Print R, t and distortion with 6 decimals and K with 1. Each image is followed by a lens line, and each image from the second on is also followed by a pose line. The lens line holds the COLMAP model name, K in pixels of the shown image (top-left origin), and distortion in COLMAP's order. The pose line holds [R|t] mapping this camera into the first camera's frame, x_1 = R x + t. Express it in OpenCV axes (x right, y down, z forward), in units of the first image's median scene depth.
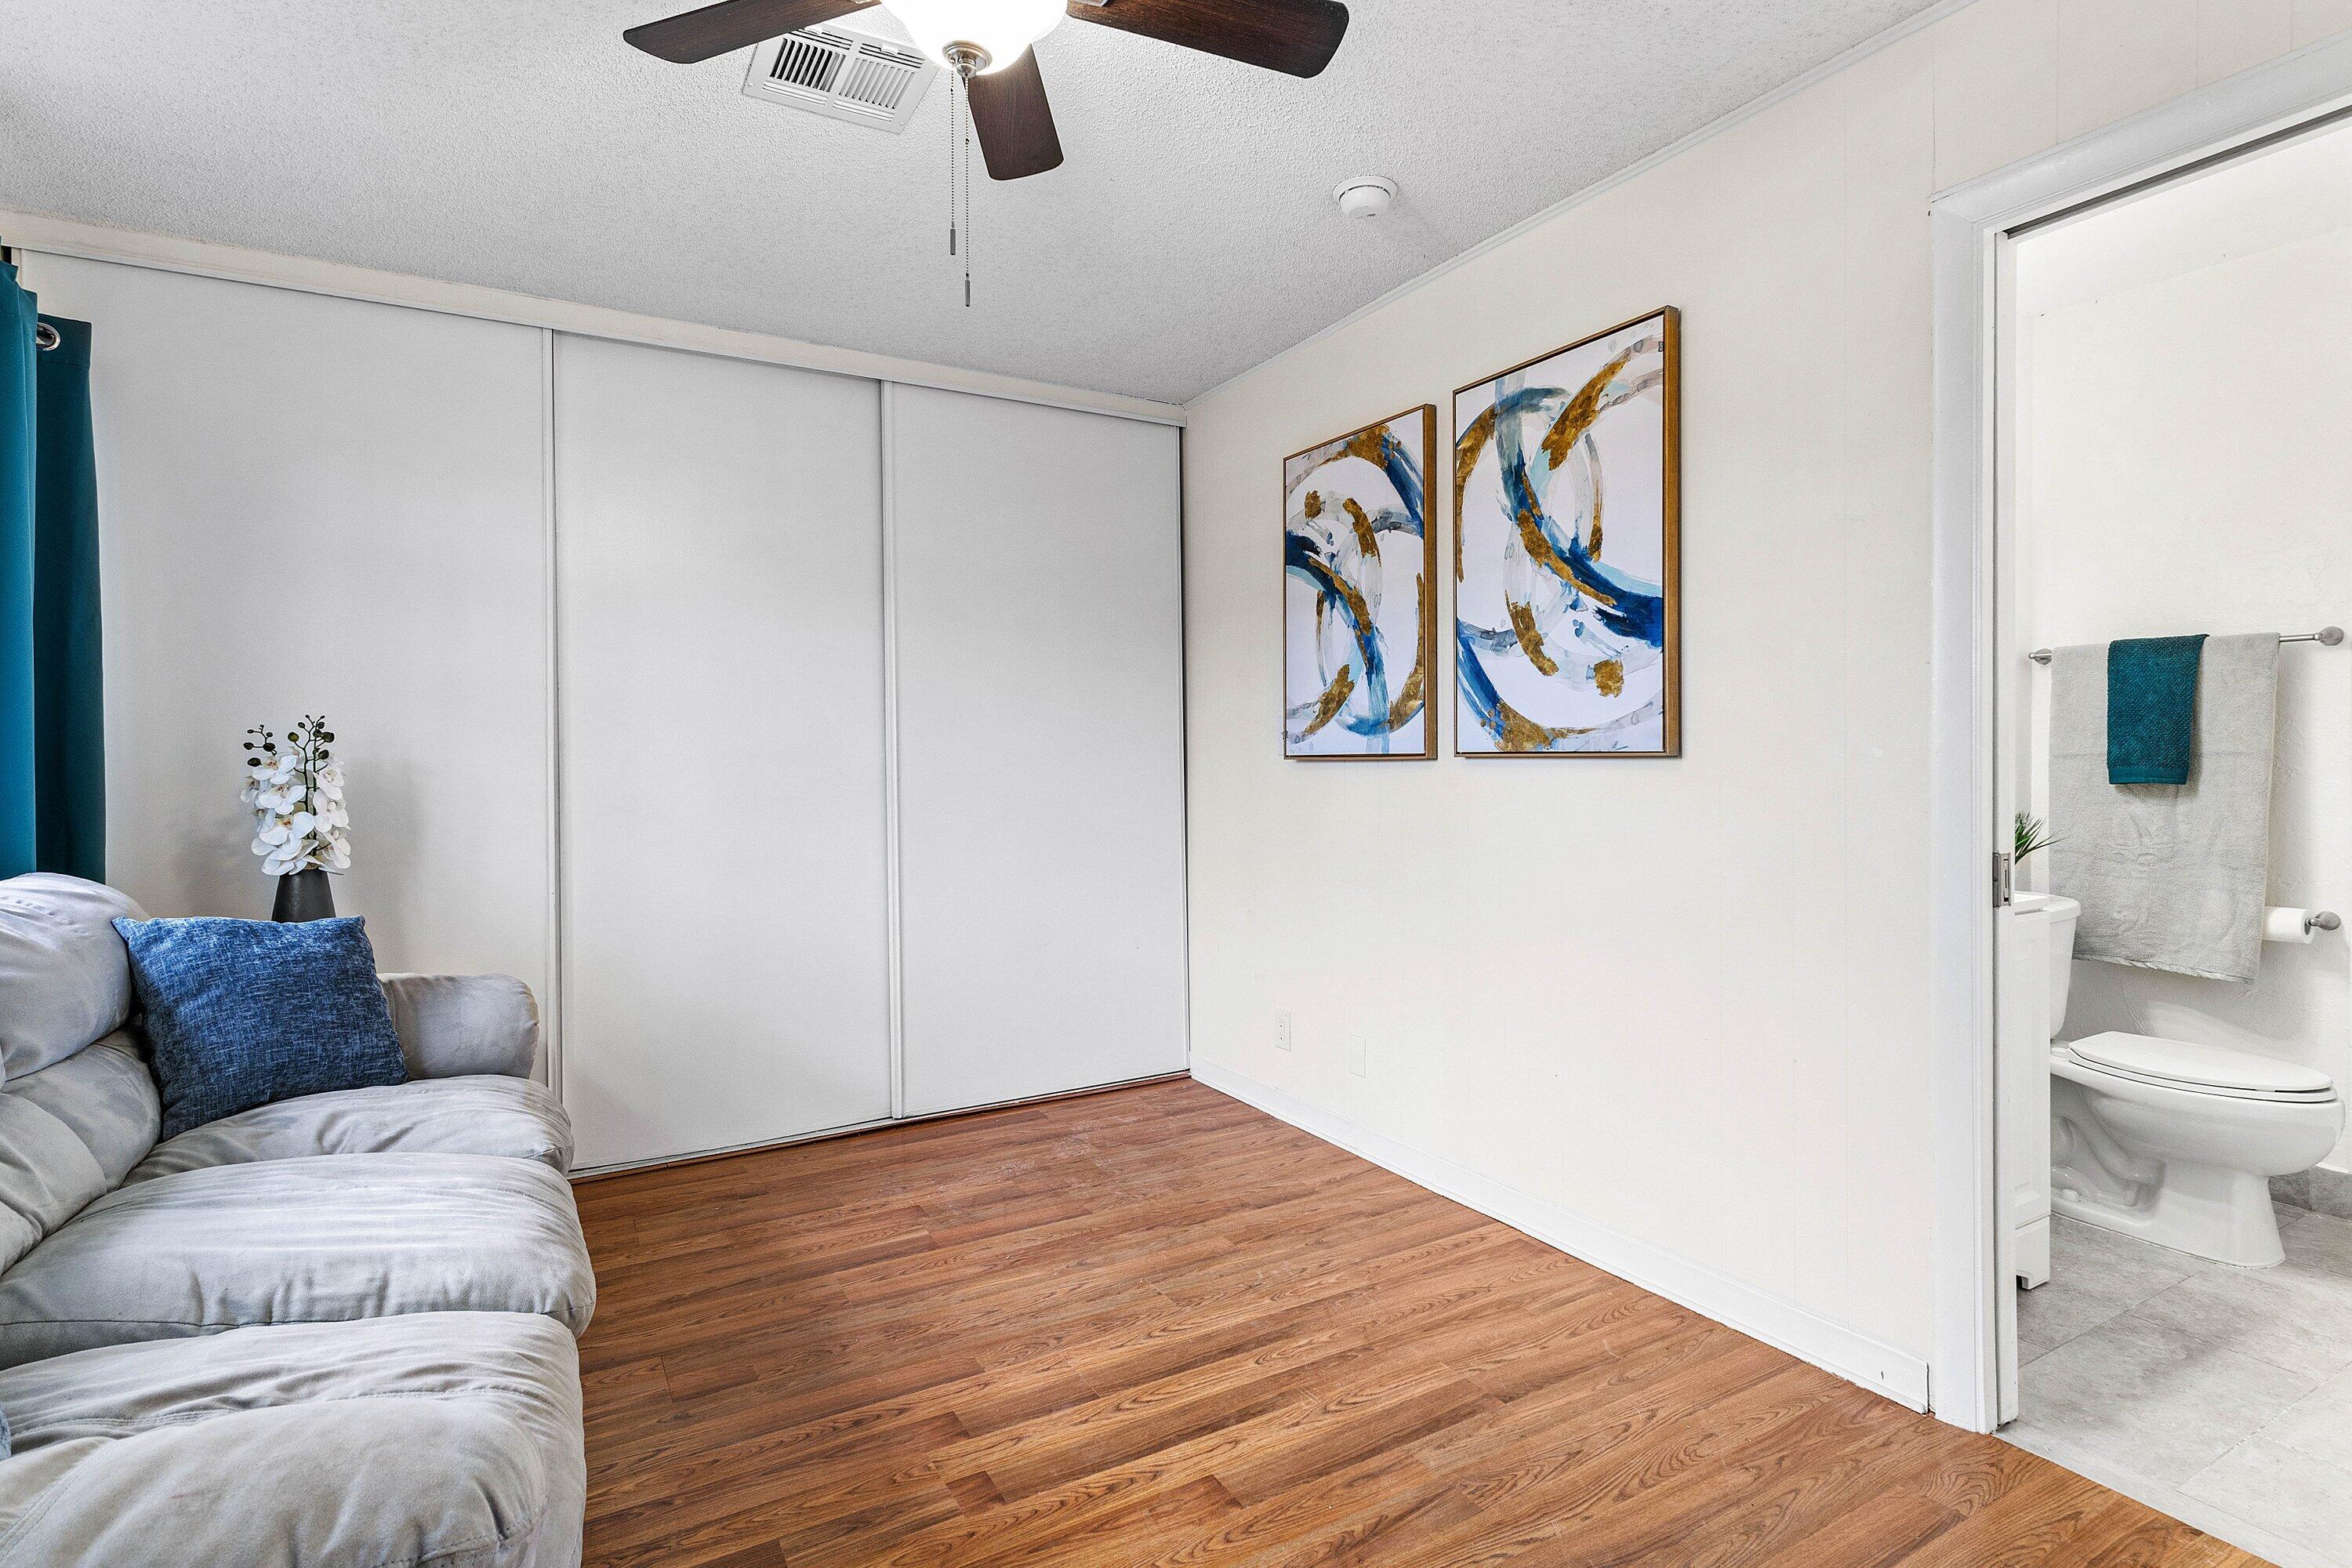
lens RADIAL K [[1157.7, 0, 1182.6], [0, 1157.7, 756.9], [0, 0, 1]] dist [0.003501, -0.000048]
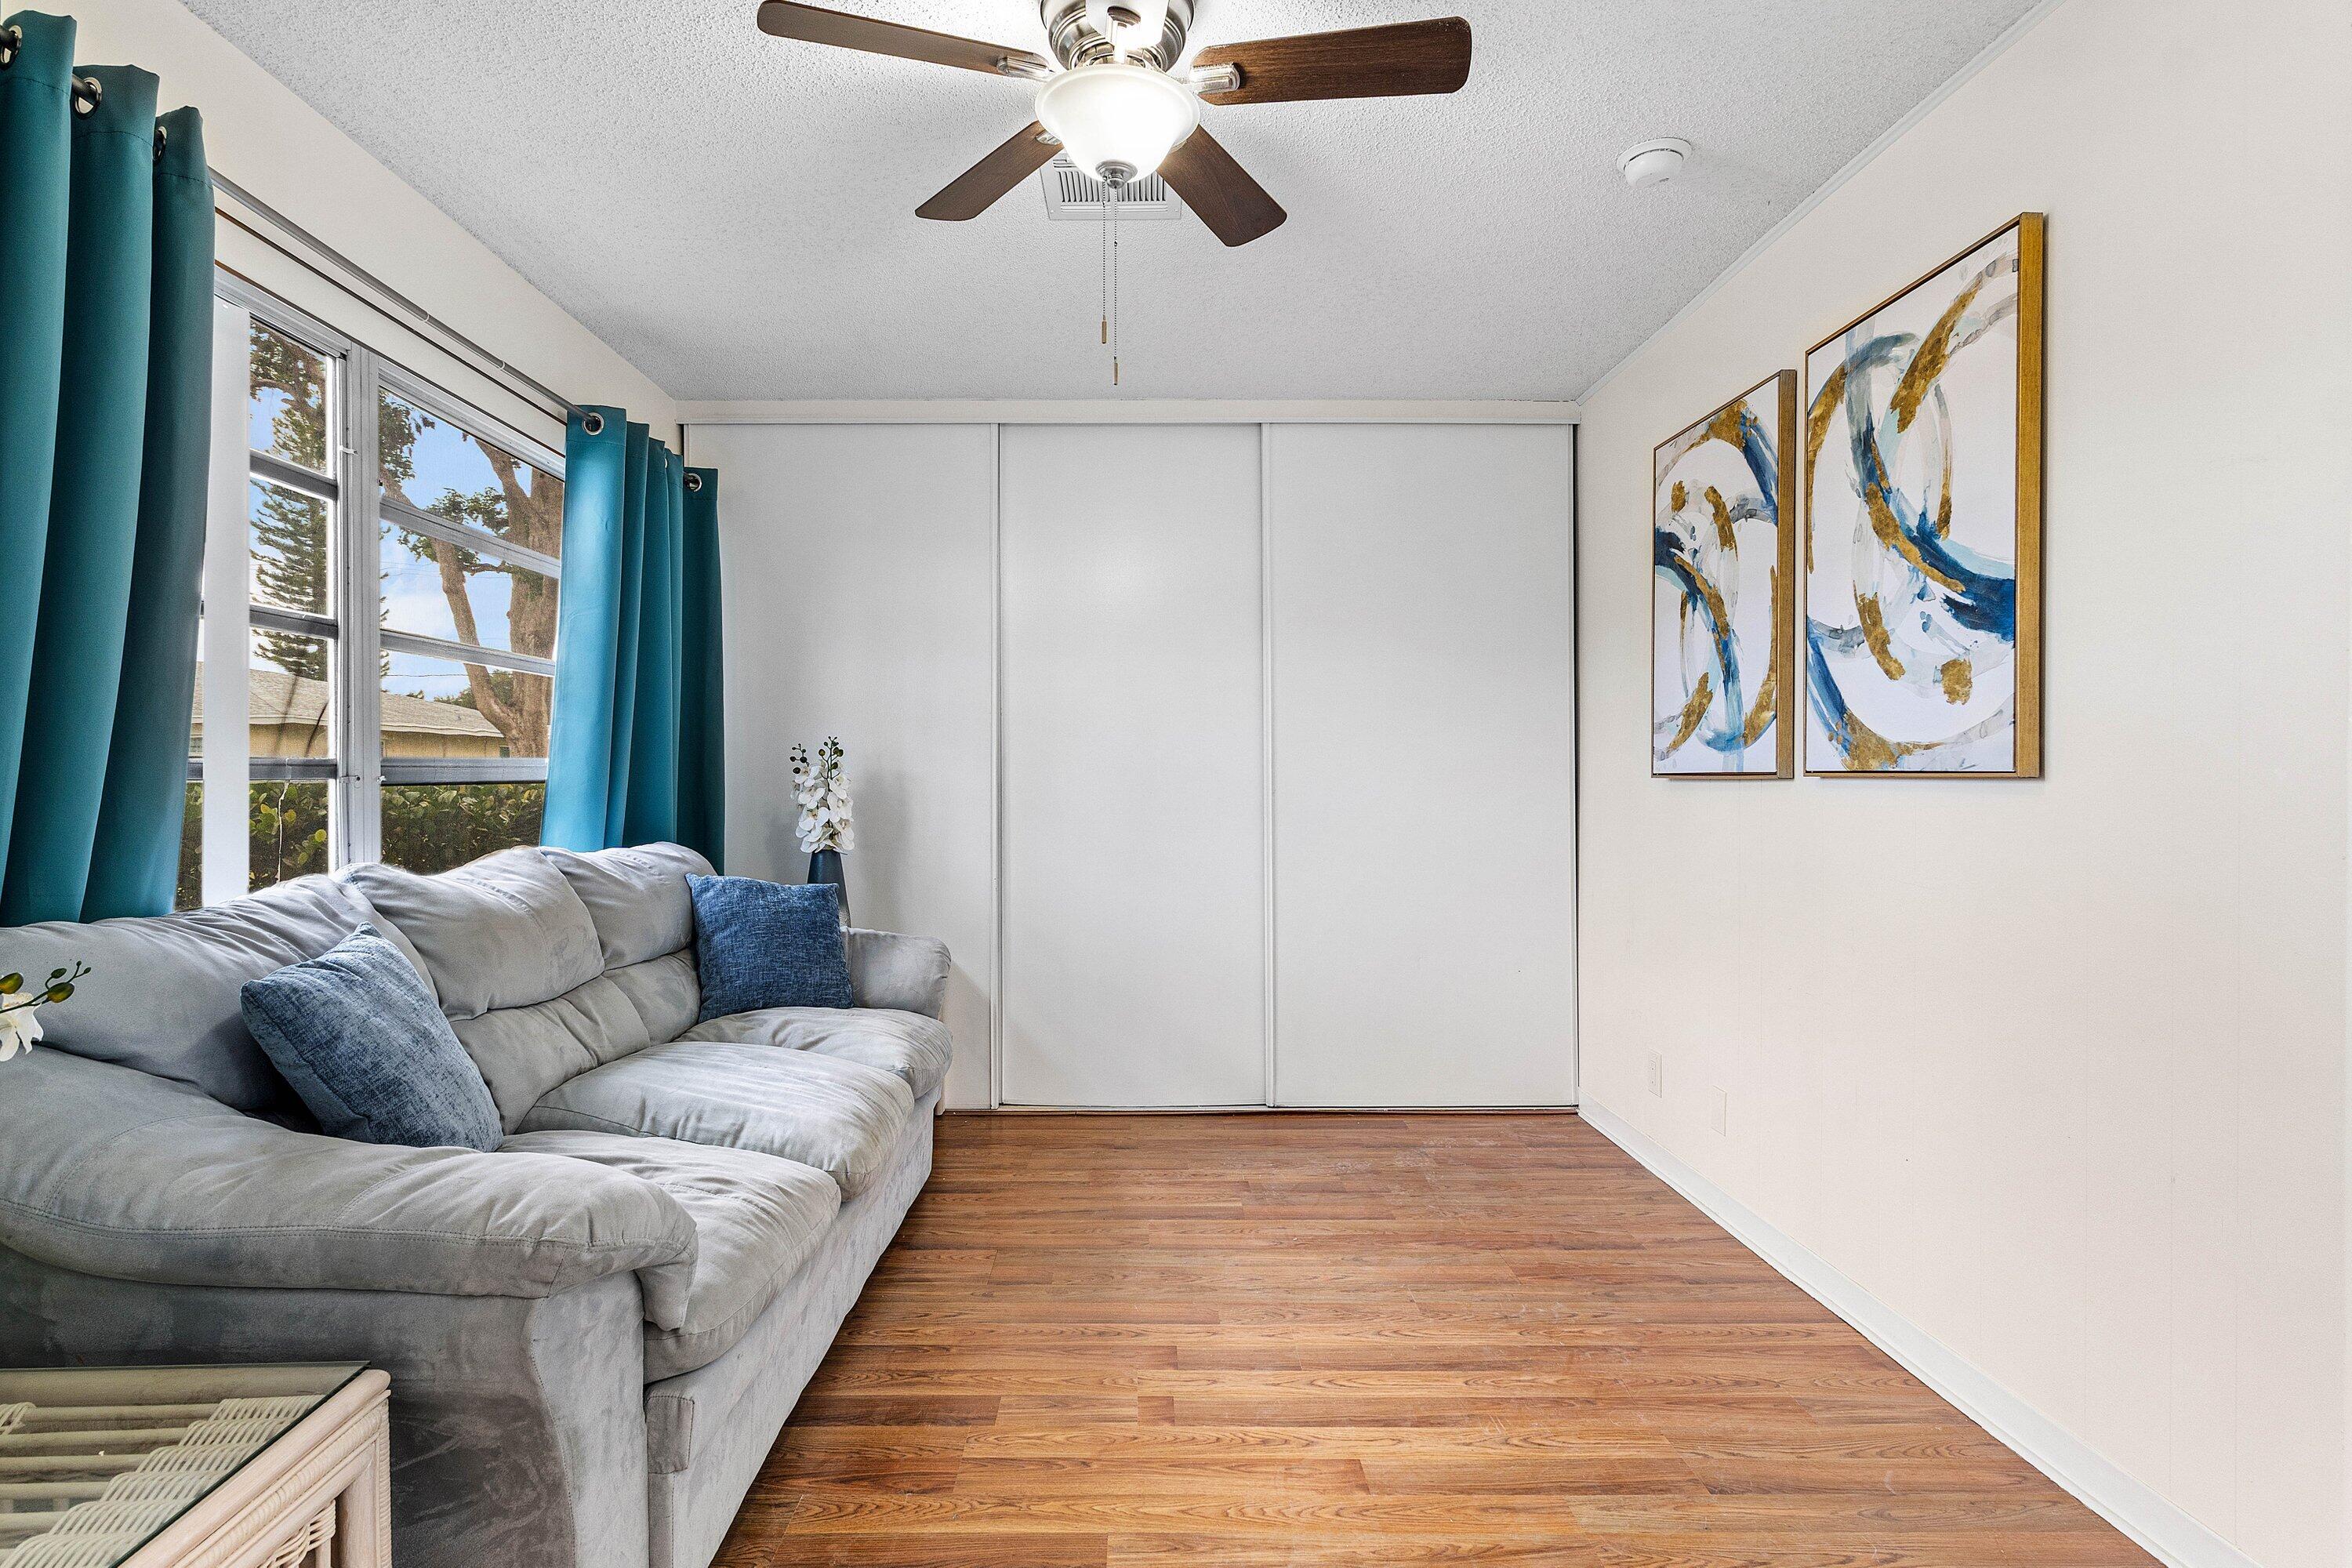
lens RADIAL K [[1162.8, 0, 1120.5], [0, 1162.8, 783.2], [0, 0, 1]] dist [0.003480, 0.000173]
pose [[0.862446, 0.013955, -0.505957, 0.355736], [-0.009878, 0.999894, 0.010740, 0.001139], [0.506053, -0.004265, 0.862492, -0.010290]]
